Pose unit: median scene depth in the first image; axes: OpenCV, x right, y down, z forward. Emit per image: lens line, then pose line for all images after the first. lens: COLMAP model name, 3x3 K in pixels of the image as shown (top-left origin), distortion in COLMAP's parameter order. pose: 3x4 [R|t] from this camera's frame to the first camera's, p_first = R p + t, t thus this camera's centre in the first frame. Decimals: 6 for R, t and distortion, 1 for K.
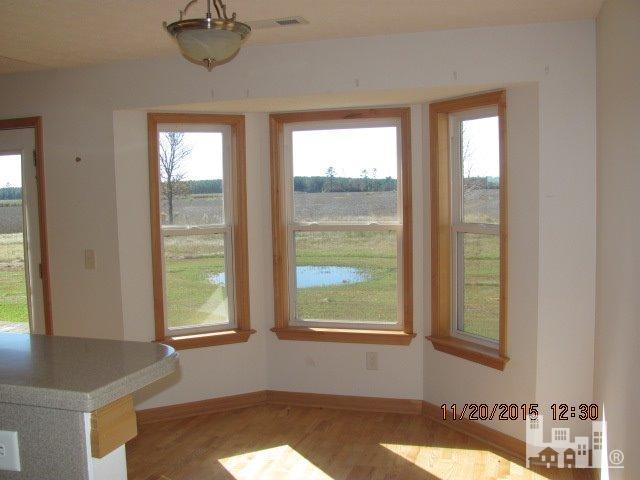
lens RADIAL K [[678.7, 0, 320.0], [0, 678.7, 240.0], [0, 0, 1]] dist [-0.133225, 0.031141]
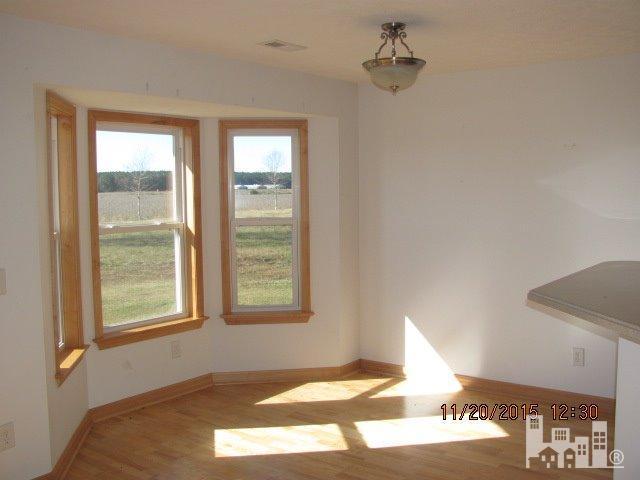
lens RADIAL K [[678.7, 0, 320.0], [0, 678.7, 240.0], [0, 0, 1]] dist [-0.133225, 0.031141]
pose [[0.449633, -0.098019, 0.887819, -0.990320], [0.105314, 0.992845, 0.056279, -0.040196], [-0.886983, 0.068195, 0.456739, 0.384438]]
